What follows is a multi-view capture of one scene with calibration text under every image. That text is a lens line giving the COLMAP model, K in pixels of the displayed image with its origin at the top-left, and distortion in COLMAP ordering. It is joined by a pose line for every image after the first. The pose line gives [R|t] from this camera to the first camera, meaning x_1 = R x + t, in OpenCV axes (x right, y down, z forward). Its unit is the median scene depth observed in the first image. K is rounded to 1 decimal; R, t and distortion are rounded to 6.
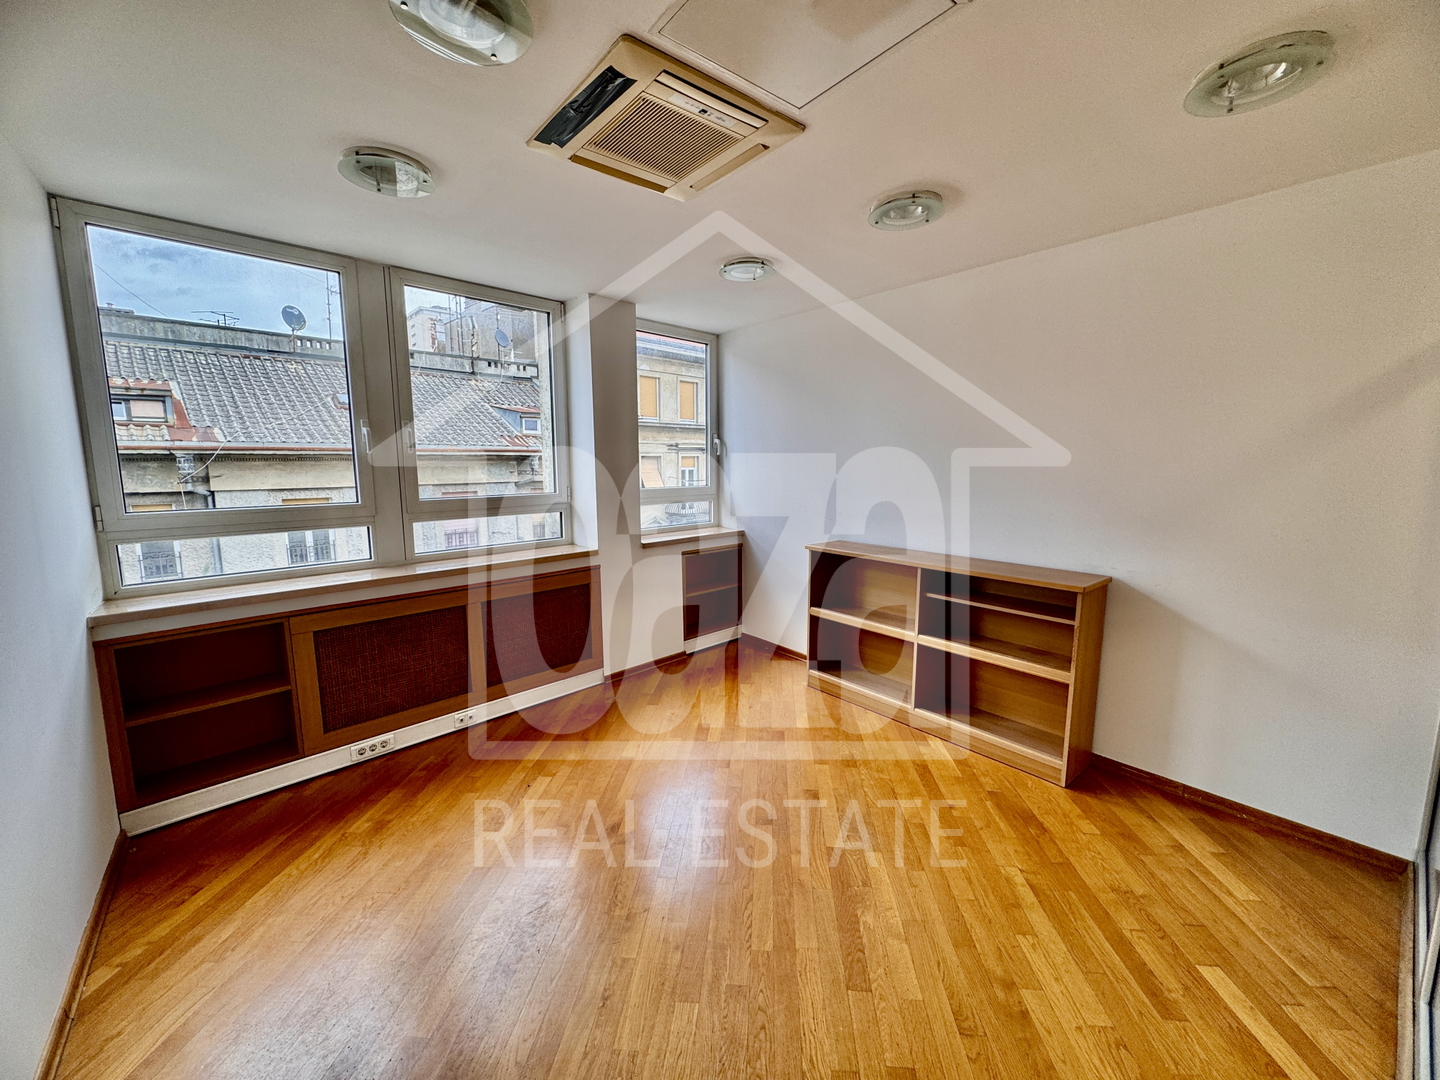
lens RADIAL K [[576.3, 0, 720.9], [0, 576.3, 538.1], [0, 0, 1]] dist [-0.002733, 0.000020]
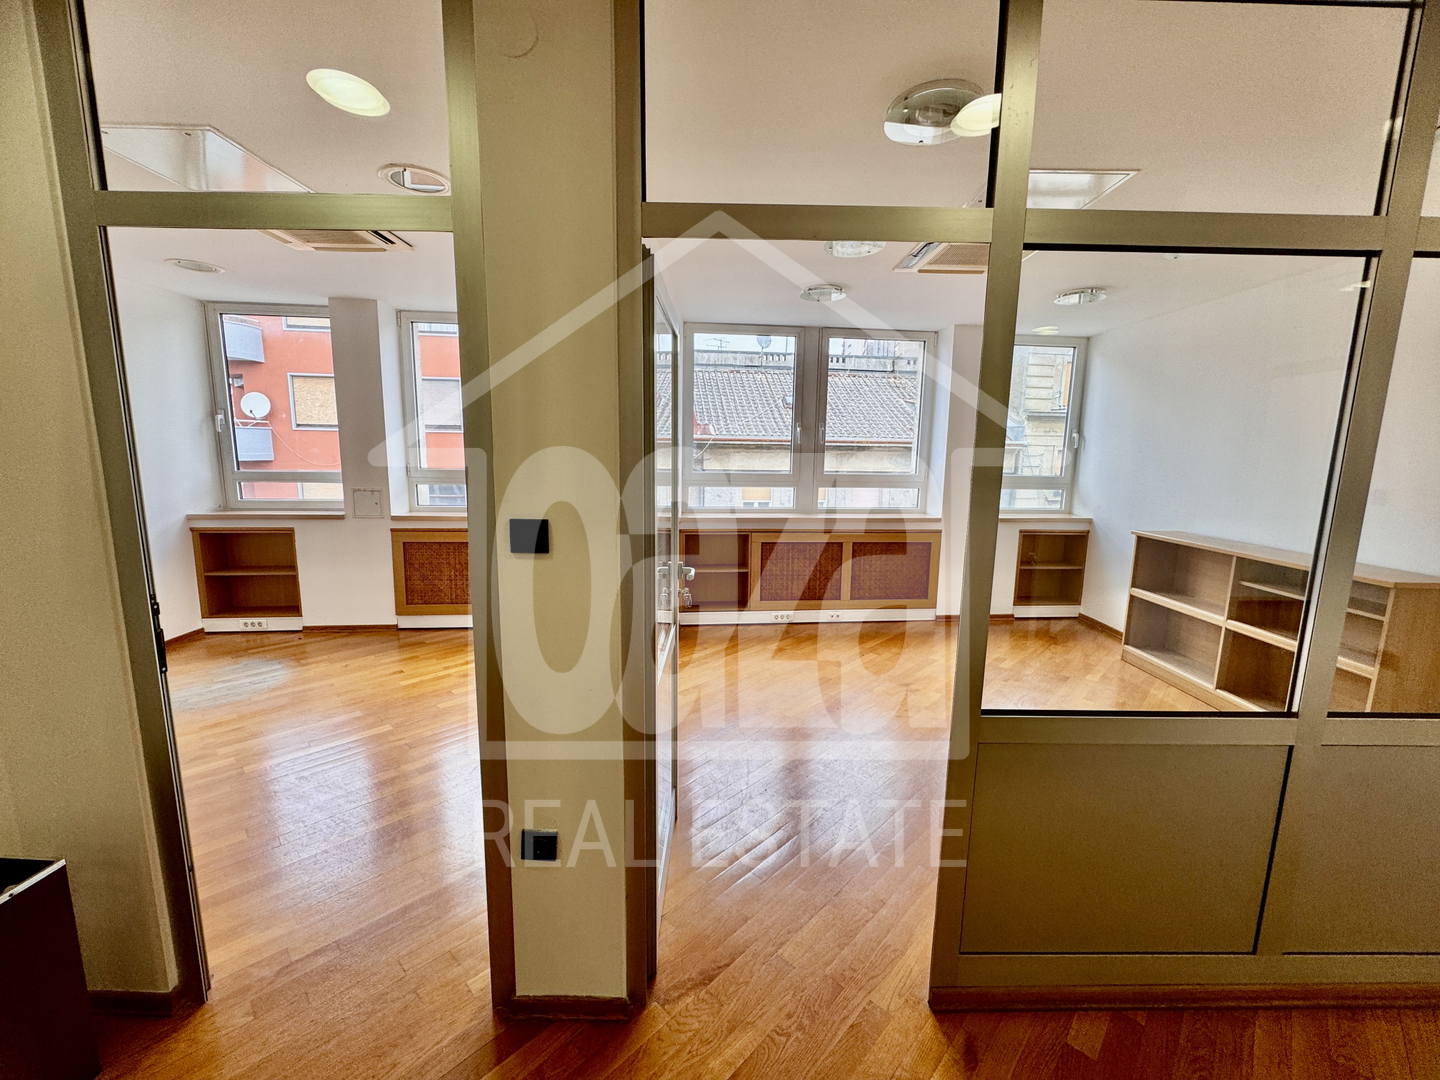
lens RADIAL K [[576.3, 0, 720.9], [0, 576.3, 538.1], [0, 0, 1]] dist [-0.002733, 0.000020]
pose [[0.774838, 0.110613, -0.622407, 0.053870], [-0.102509, 0.993527, 0.048954, 0.012841], [0.623793, 0.025870, 0.781161, -0.083825]]
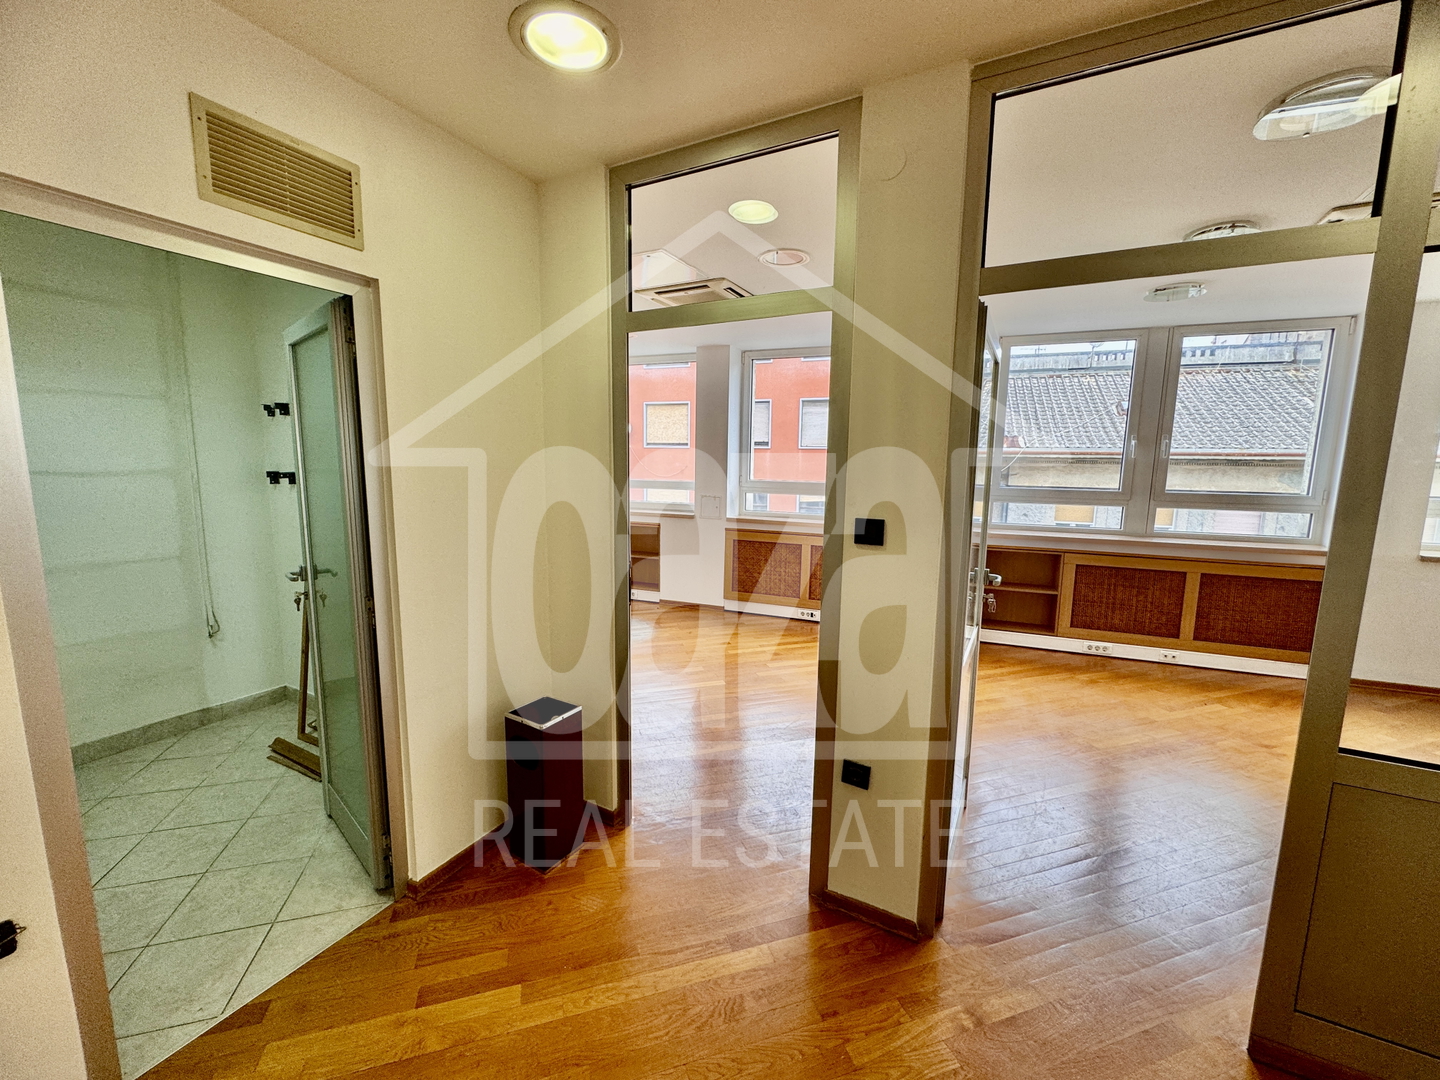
lens RADIAL K [[576.3, 0, 720.9], [0, 576.3, 538.1], [0, 0, 1]] dist [-0.002733, 0.000020]
pose [[0.386166, 0.133474, -0.912722, 0.070361], [-0.139156, 0.986581, 0.085399, 0.015334], [0.911873, 0.094033, 0.399558, -0.106144]]
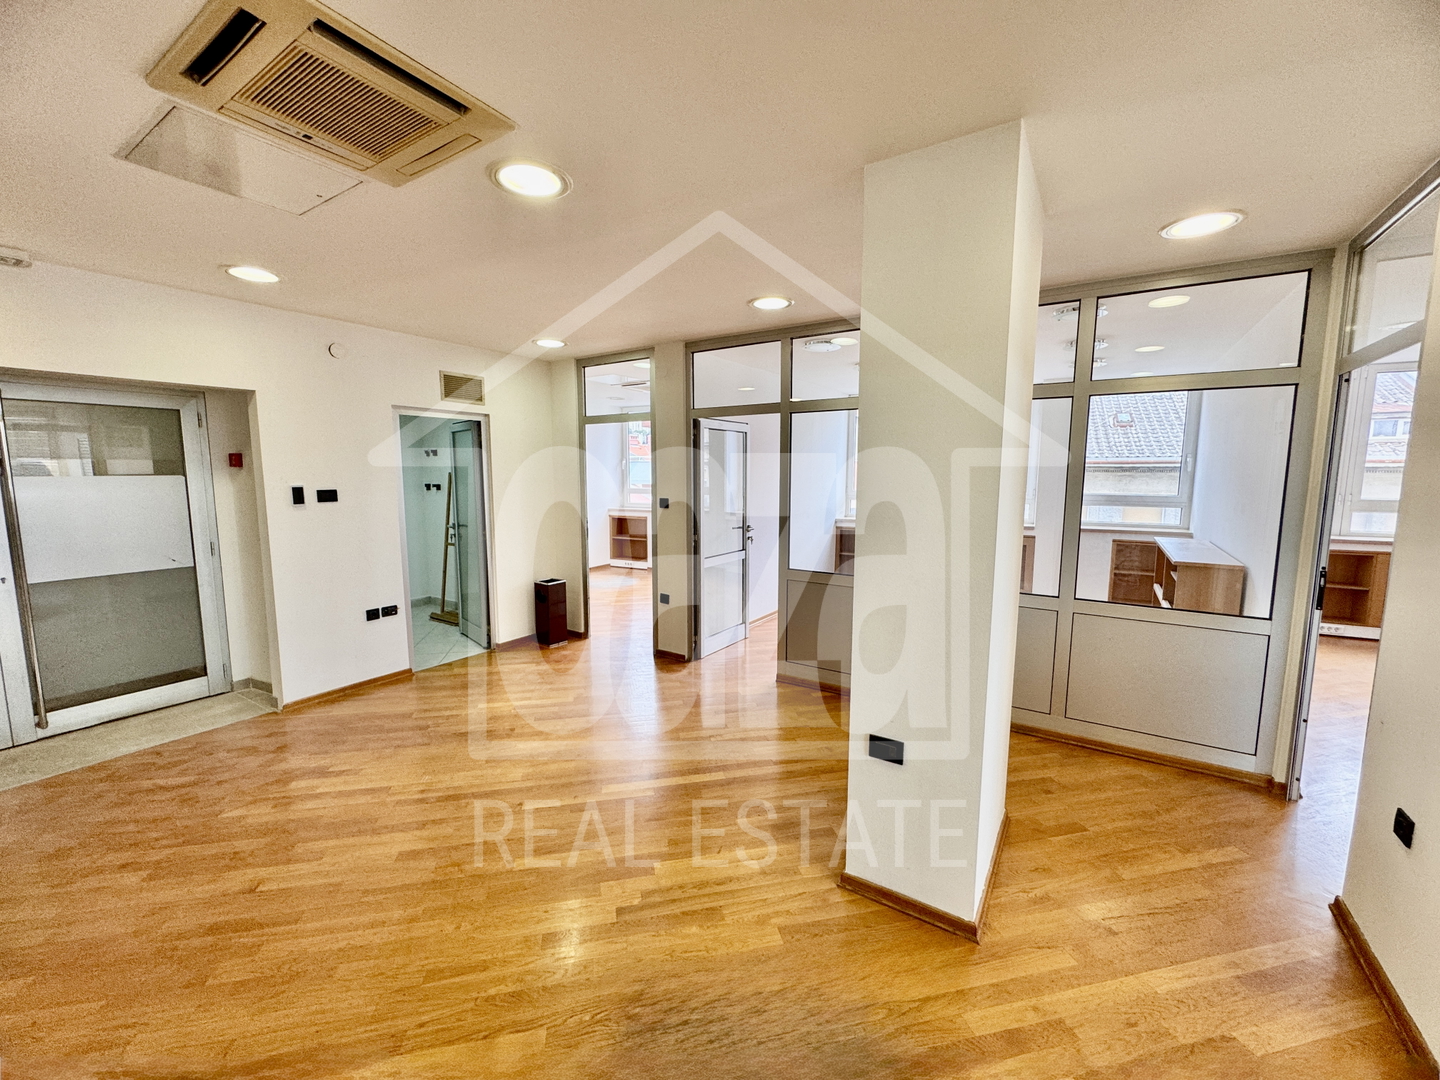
lens RADIAL K [[576.3, 0, 720.9], [0, 576.3, 538.1], [0, 0, 1]] dist [-0.002733, 0.000020]
pose [[0.295748, 0.114885, -0.948332, 0.278630], [-0.131110, 0.988229, 0.078830, 0.009995], [0.946226, 0.101022, 0.307330, -0.097242]]
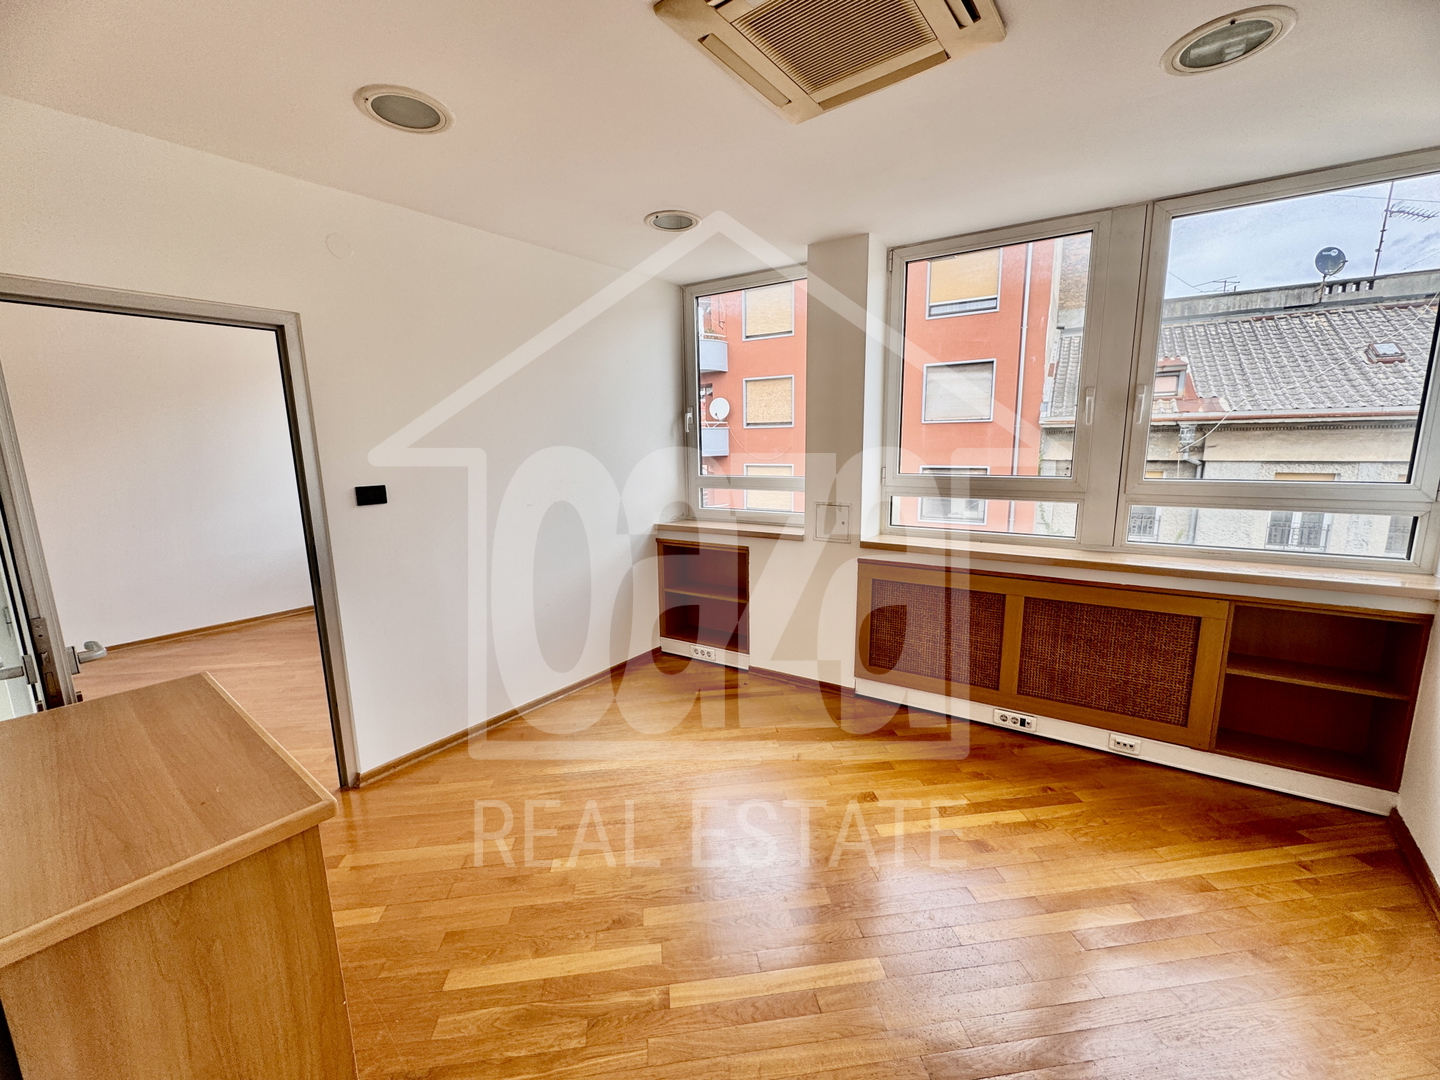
lens RADIAL K [[576.3, 0, 720.9], [0, 576.3, 538.1], [0, 0, 1]] dist [-0.002733, 0.000020]
pose [[0.217635, 0.163186, -0.962292, -0.069133], [-0.115238, 0.983324, 0.140690, 0.008252], [0.969203, 0.080273, 0.232811, -0.058198]]
